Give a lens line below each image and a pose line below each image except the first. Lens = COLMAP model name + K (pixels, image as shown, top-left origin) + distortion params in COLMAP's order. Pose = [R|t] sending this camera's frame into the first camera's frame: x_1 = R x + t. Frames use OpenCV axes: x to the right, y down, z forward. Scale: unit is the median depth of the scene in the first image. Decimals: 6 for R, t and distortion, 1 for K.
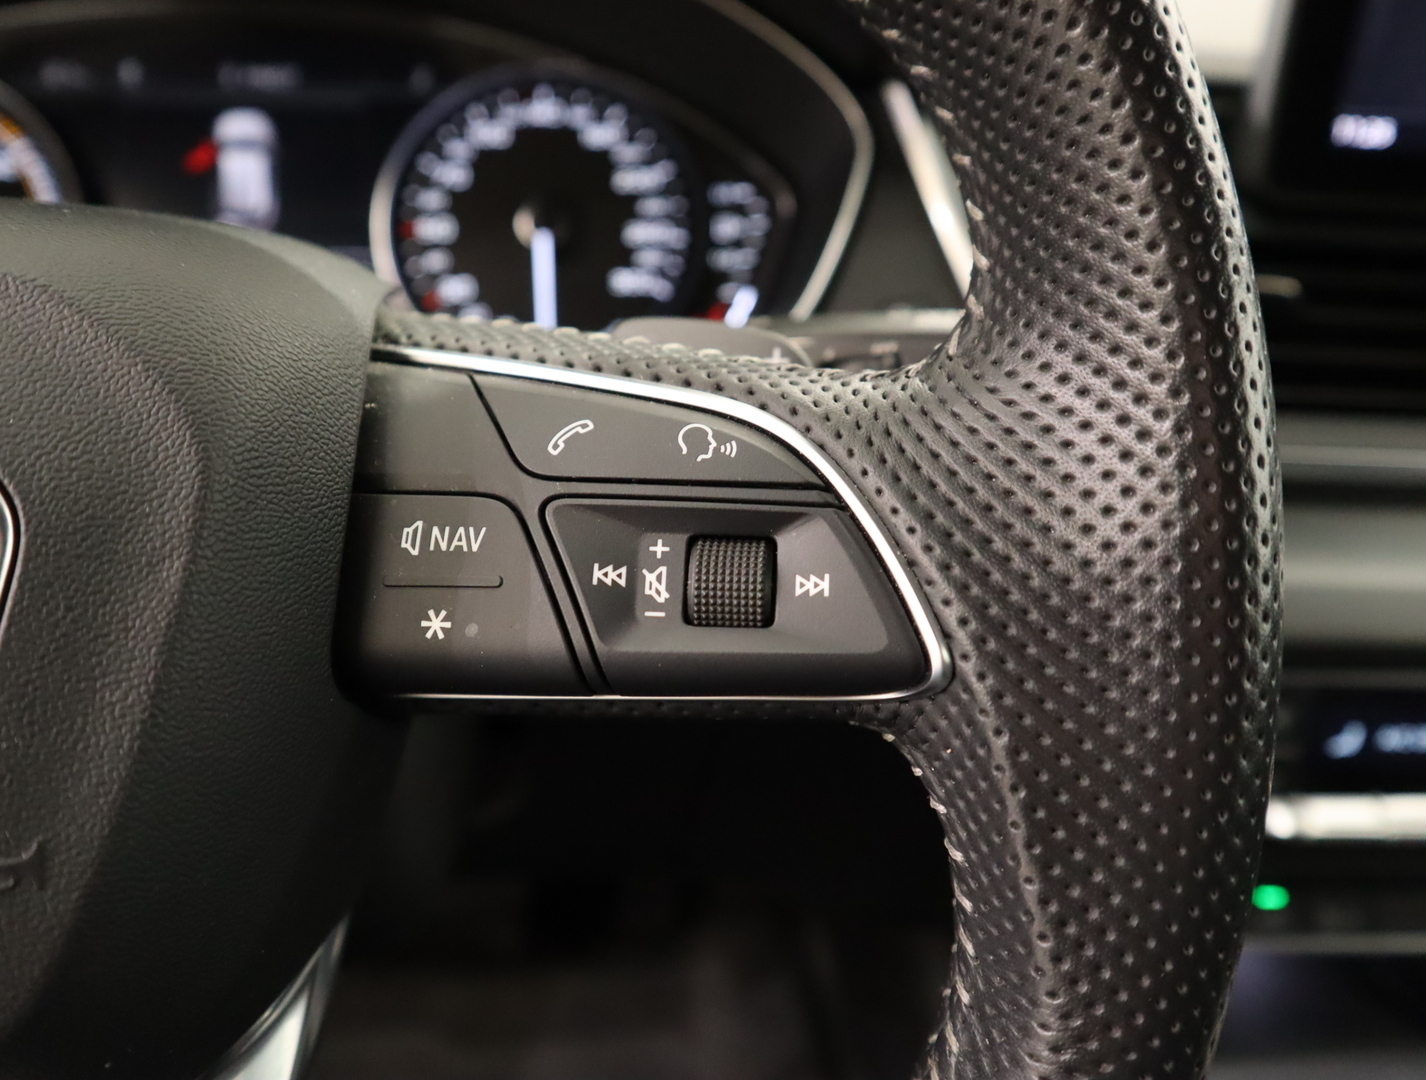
lens RADIAL K [[1128.9, 0, 713.0], [0, 1128.9, 540.0], [0, 0, 1]] dist [-0.117269, 0.111197]
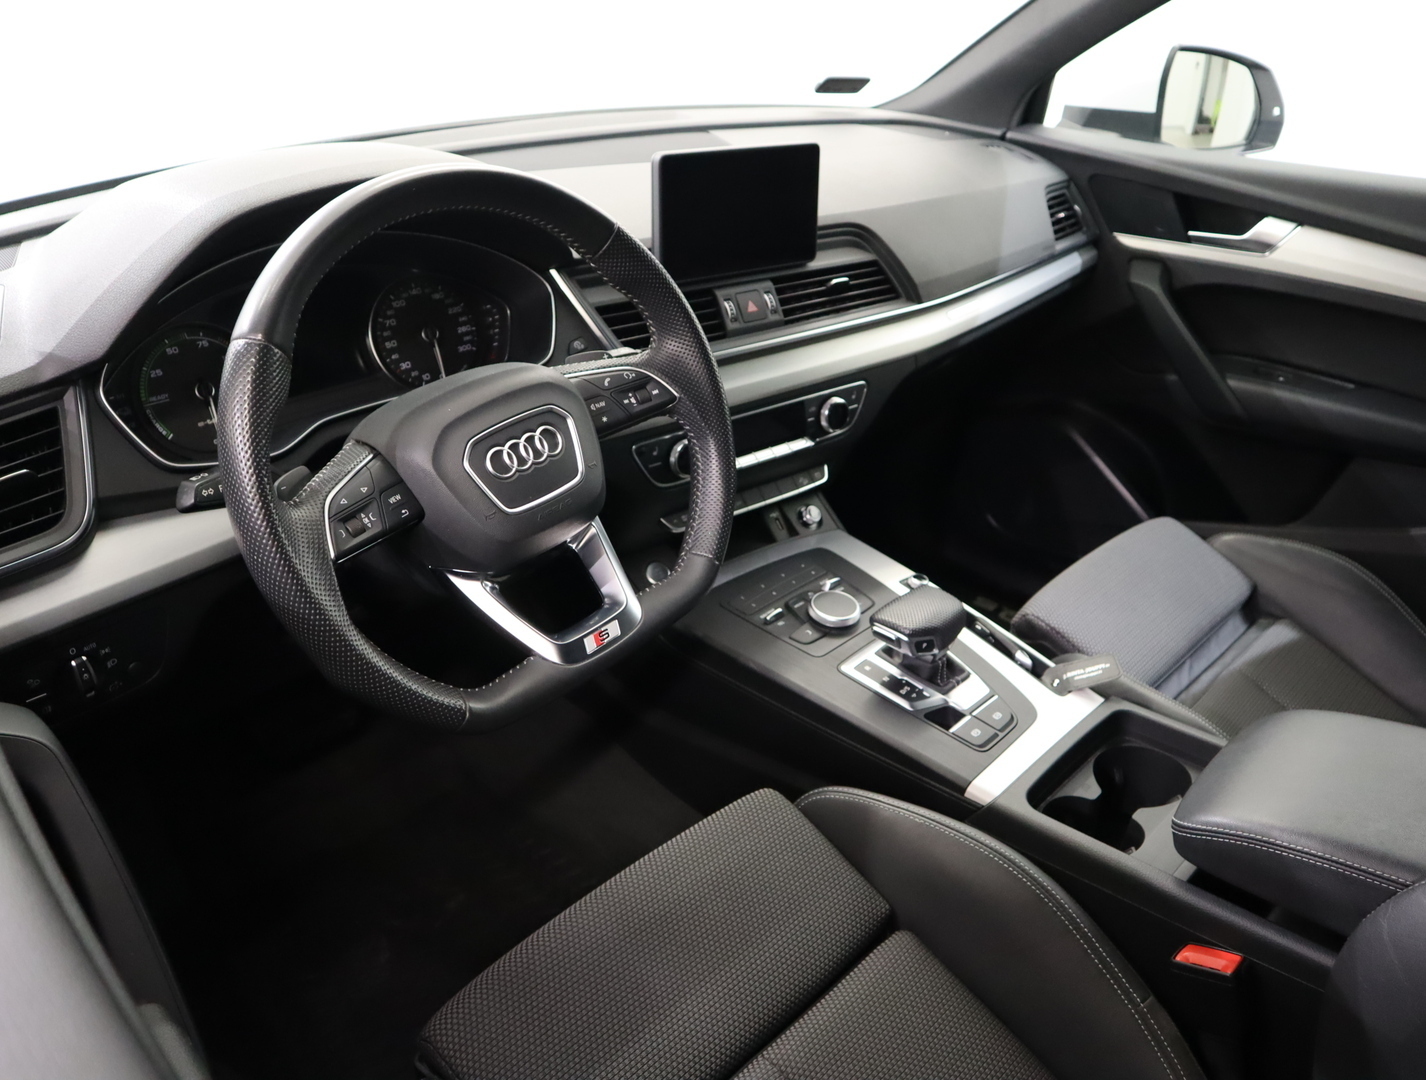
lens RADIAL K [[1128.9, 0, 713.0], [0, 1128.9, 540.0], [0, 0, 1]] dist [-0.117269, 0.111197]
pose [[0.794977, -0.301970, 0.526142, -1.225271], [0.258127, 0.953255, 0.157085, -0.063177], [-0.548983, 0.010932, 0.835762, -1.666784]]
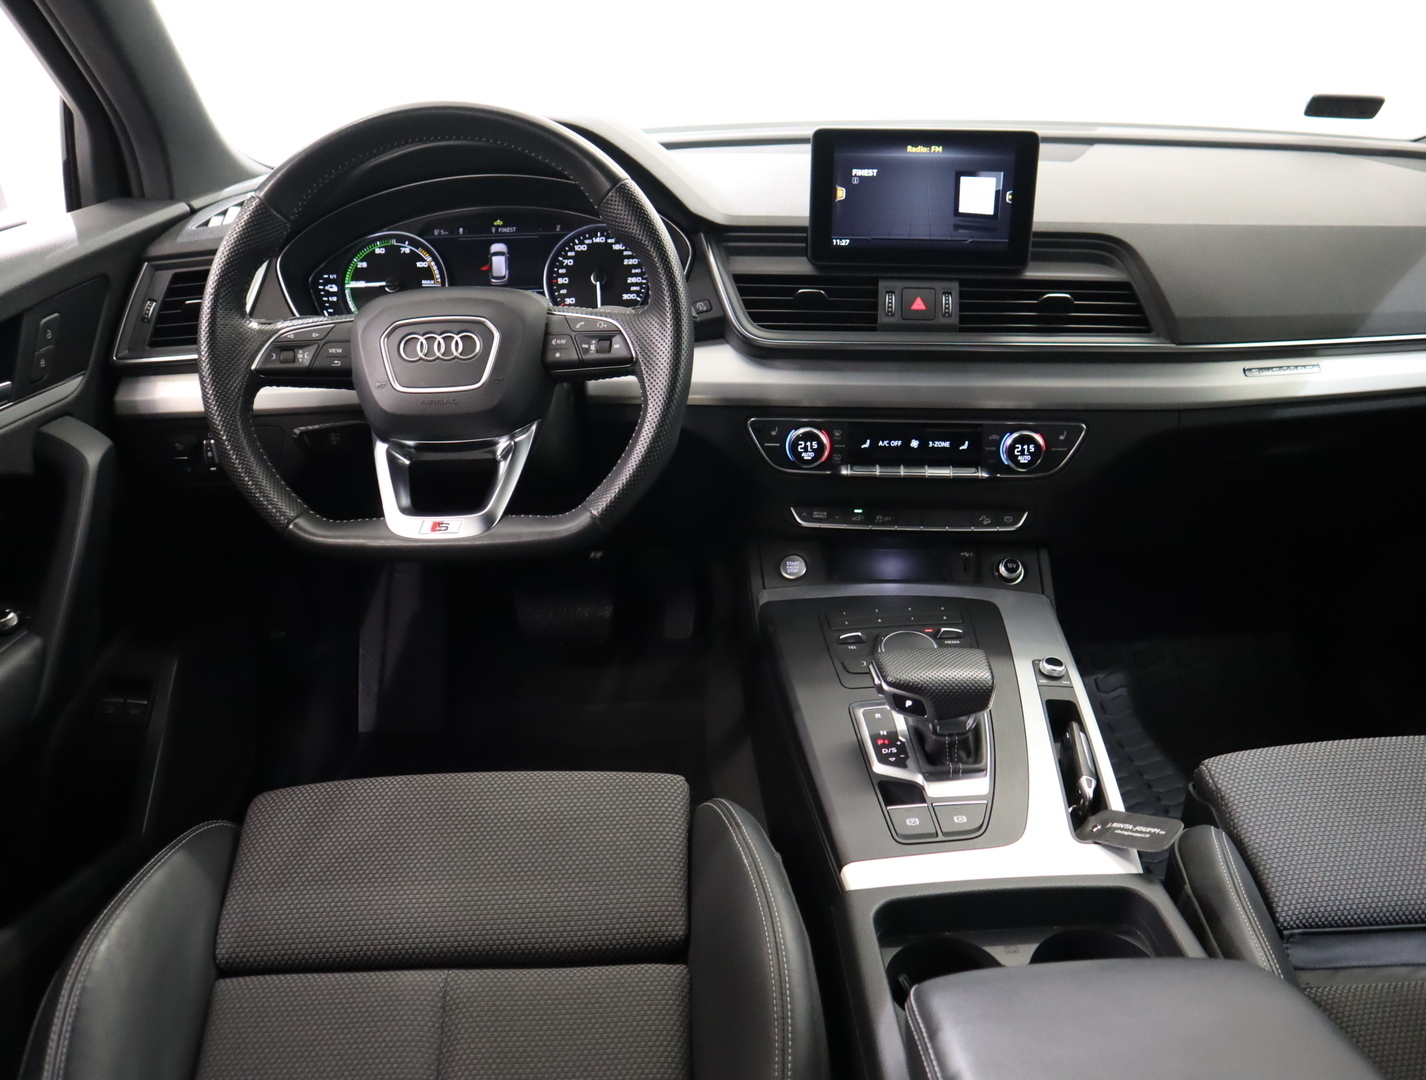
lens RADIAL K [[1128.9, 0, 713.0], [0, 1128.9, 540.0], [0, 0, 1]] dist [-0.117269, 0.111197]
pose [[0.991324, -0.003508, -0.131391, 0.566015], [0.002624, 0.999973, -0.006897, 0.458368], [0.131412, 0.006492, 0.991307, -2.012812]]
